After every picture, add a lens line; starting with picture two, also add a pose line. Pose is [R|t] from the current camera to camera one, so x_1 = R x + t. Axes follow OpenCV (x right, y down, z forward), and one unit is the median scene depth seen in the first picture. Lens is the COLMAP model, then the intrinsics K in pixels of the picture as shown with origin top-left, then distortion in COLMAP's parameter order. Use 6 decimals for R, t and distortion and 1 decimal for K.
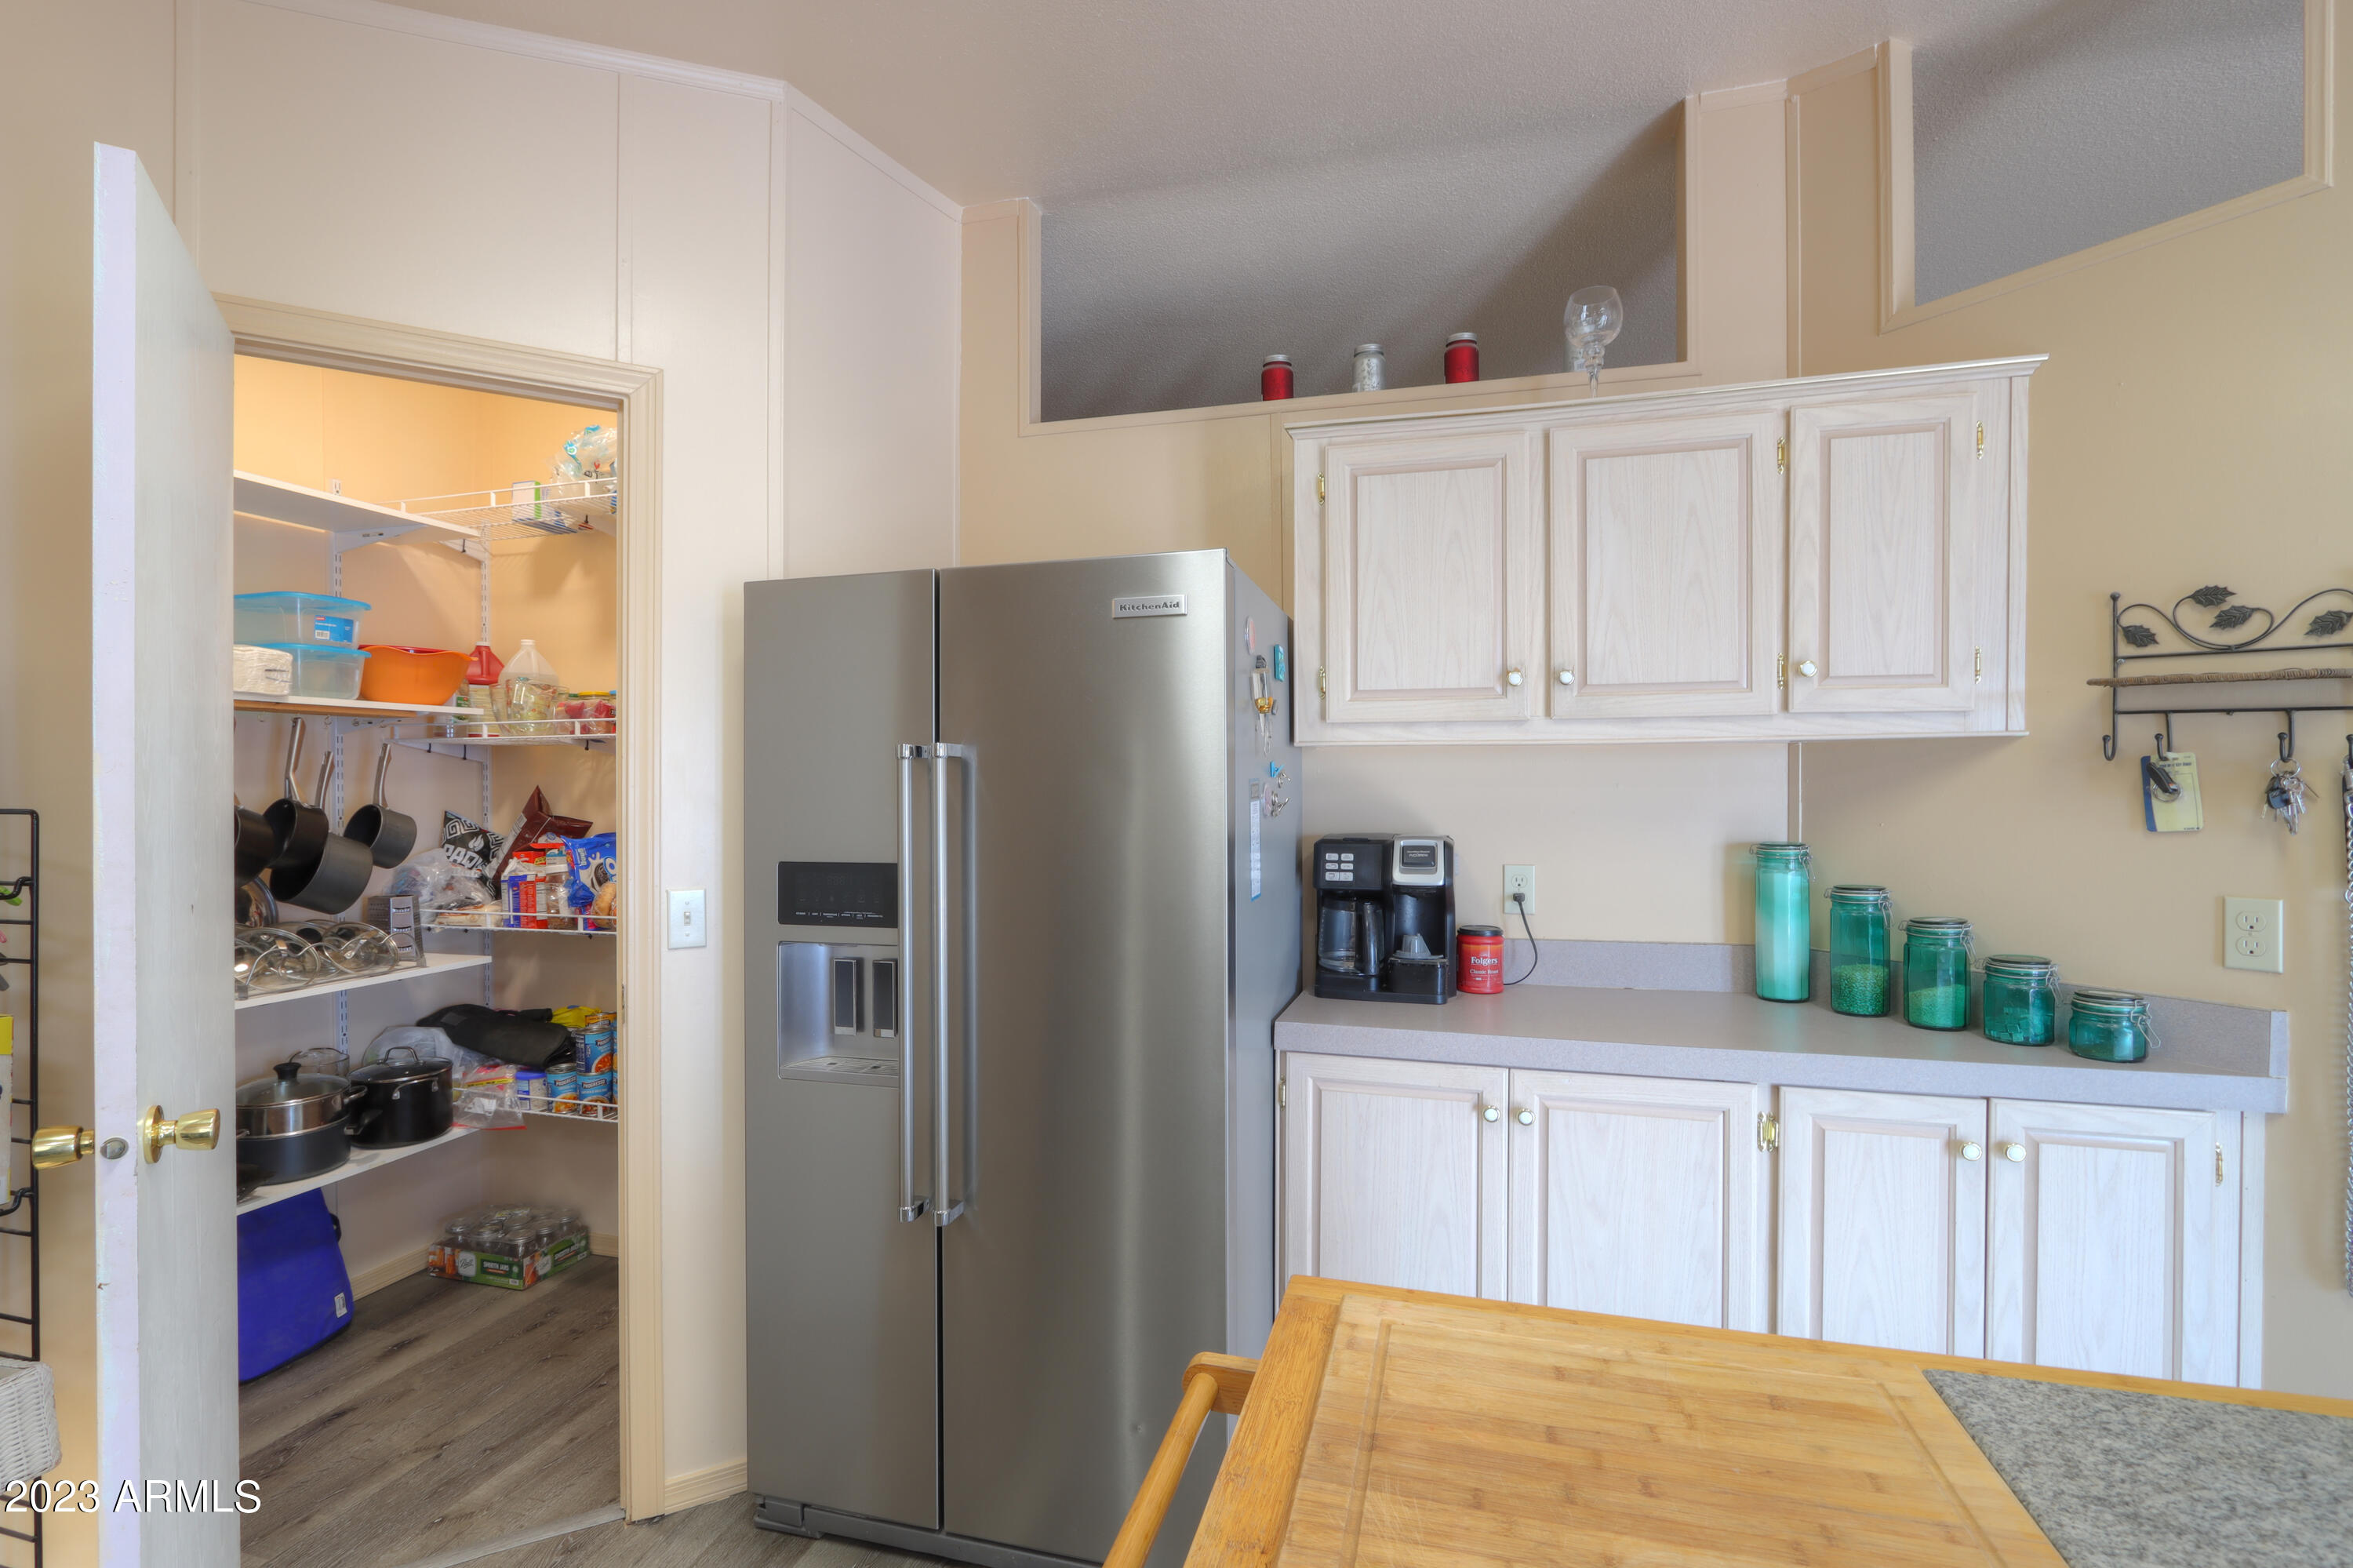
lens RADIAL K [[1137.0, 0, 1173.9], [0, 1137.0, 774.2], [0, 0, 1]] dist [-0.017605, -0.000395]
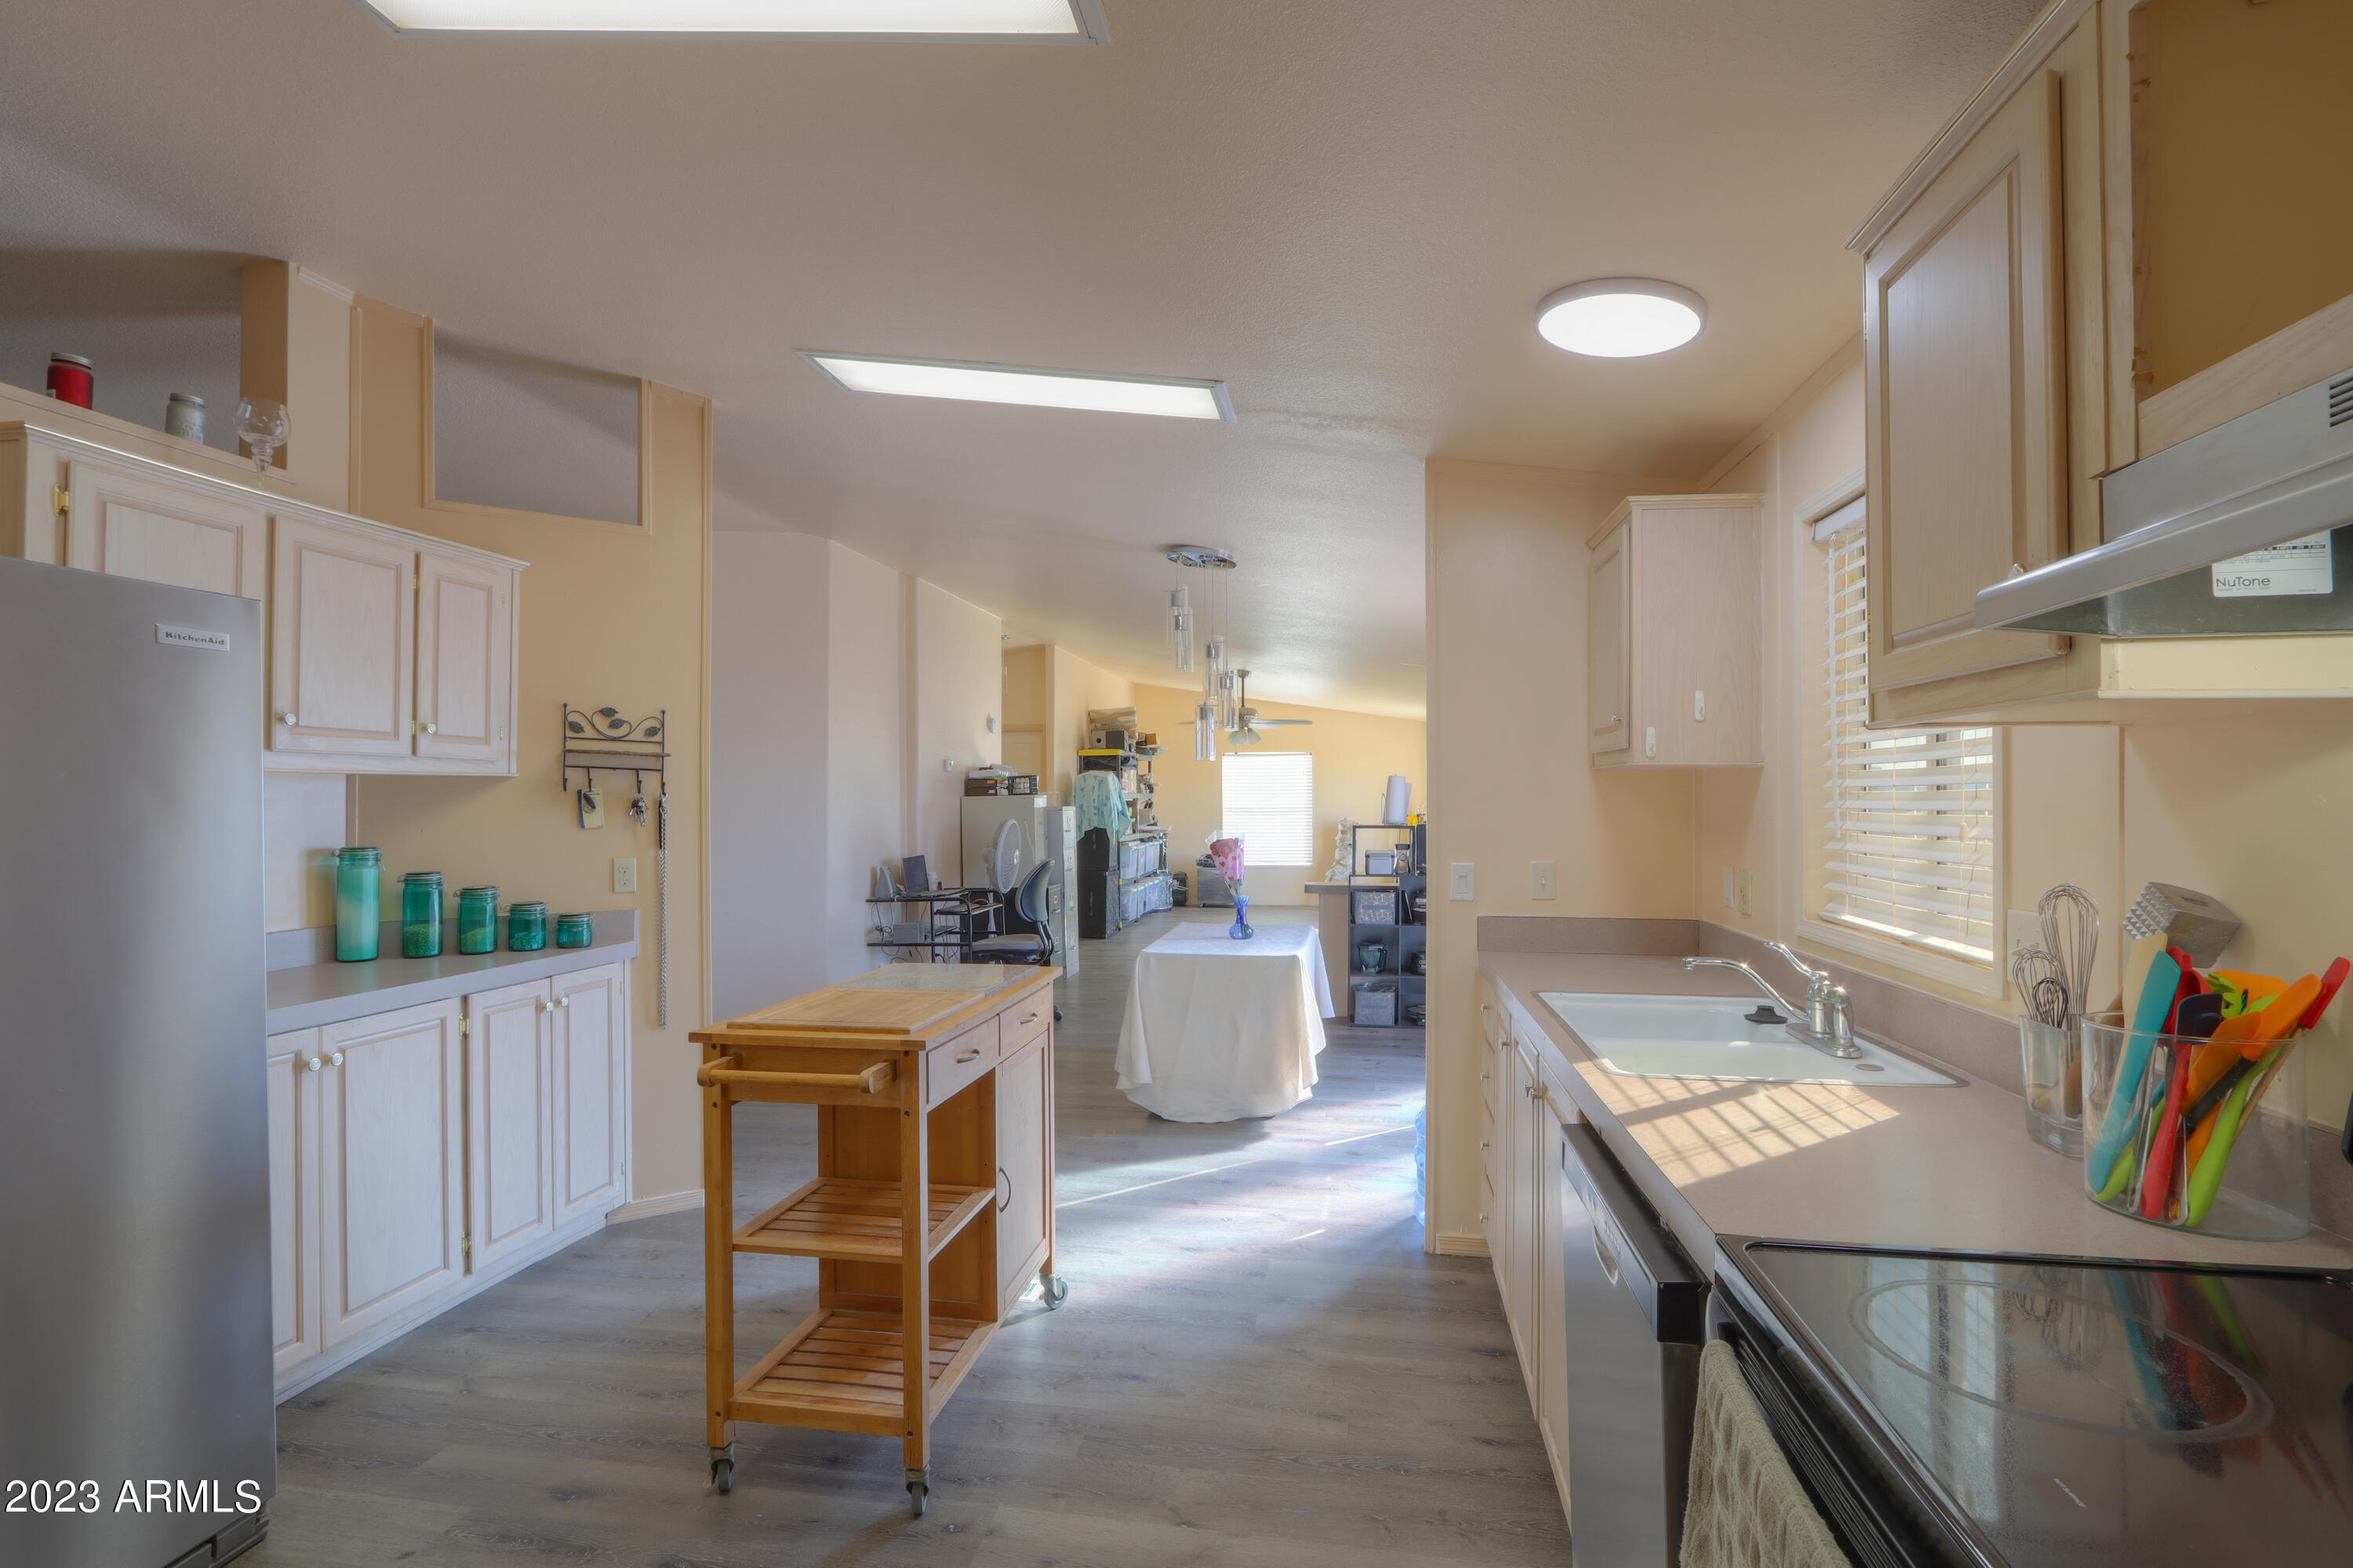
lens RADIAL K [[1084.6, 0, 1171.1], [0, 1084.6, 805.4], [0, 0, 1]] dist [-0.024965, -0.000067]
pose [[-0.147420, 0.005689, 0.989058, -1.117677], [0.004706, 0.999976, -0.005050, 0.025000], [-0.989063, 0.003910, -0.147443, 0.259654]]
